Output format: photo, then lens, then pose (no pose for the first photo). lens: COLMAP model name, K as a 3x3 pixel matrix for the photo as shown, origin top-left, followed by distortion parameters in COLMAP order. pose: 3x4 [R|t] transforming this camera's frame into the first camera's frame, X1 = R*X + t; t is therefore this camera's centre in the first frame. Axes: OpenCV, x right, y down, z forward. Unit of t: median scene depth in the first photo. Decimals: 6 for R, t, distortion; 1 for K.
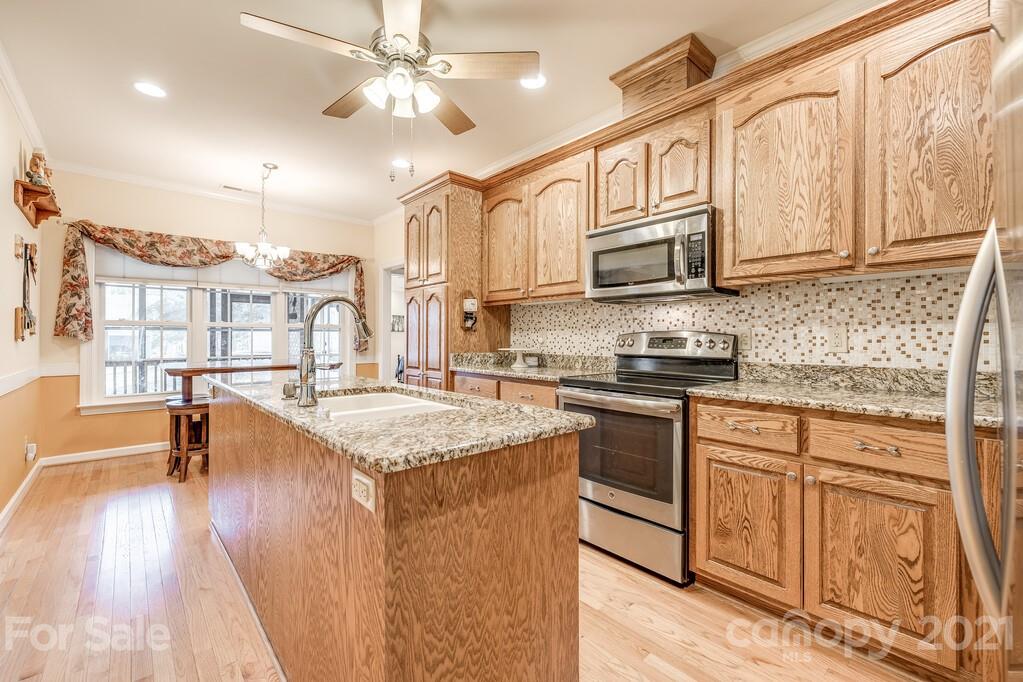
lens RADIAL K [[433.0, 0, 505.9], [0, 433.0, 339.1], [0, 0, 1]] dist [-0.003150, -0.000117]
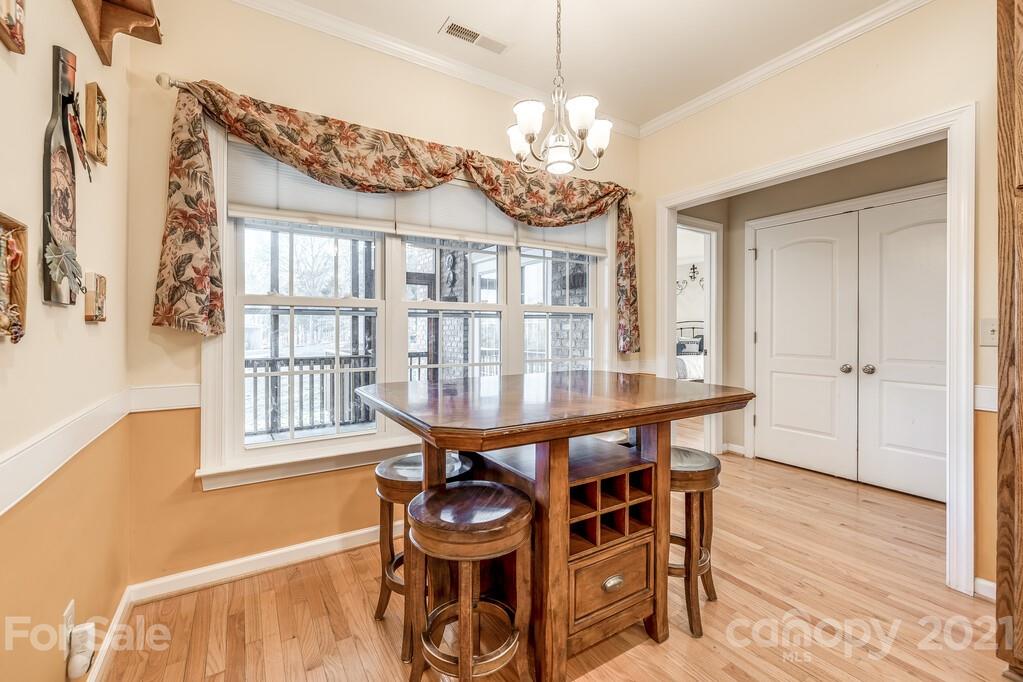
lens RADIAL K [[433.0, 0, 500.7], [0, 433.0, 331.9], [0, 0, 1]] dist [-0.003150, -0.000117]
pose [[0.984090, 0.001678, -0.177660, -0.554367], [-0.001031, 0.999992, 0.003735, -0.002225], [0.177665, -0.003493, 0.984085, 0.566732]]
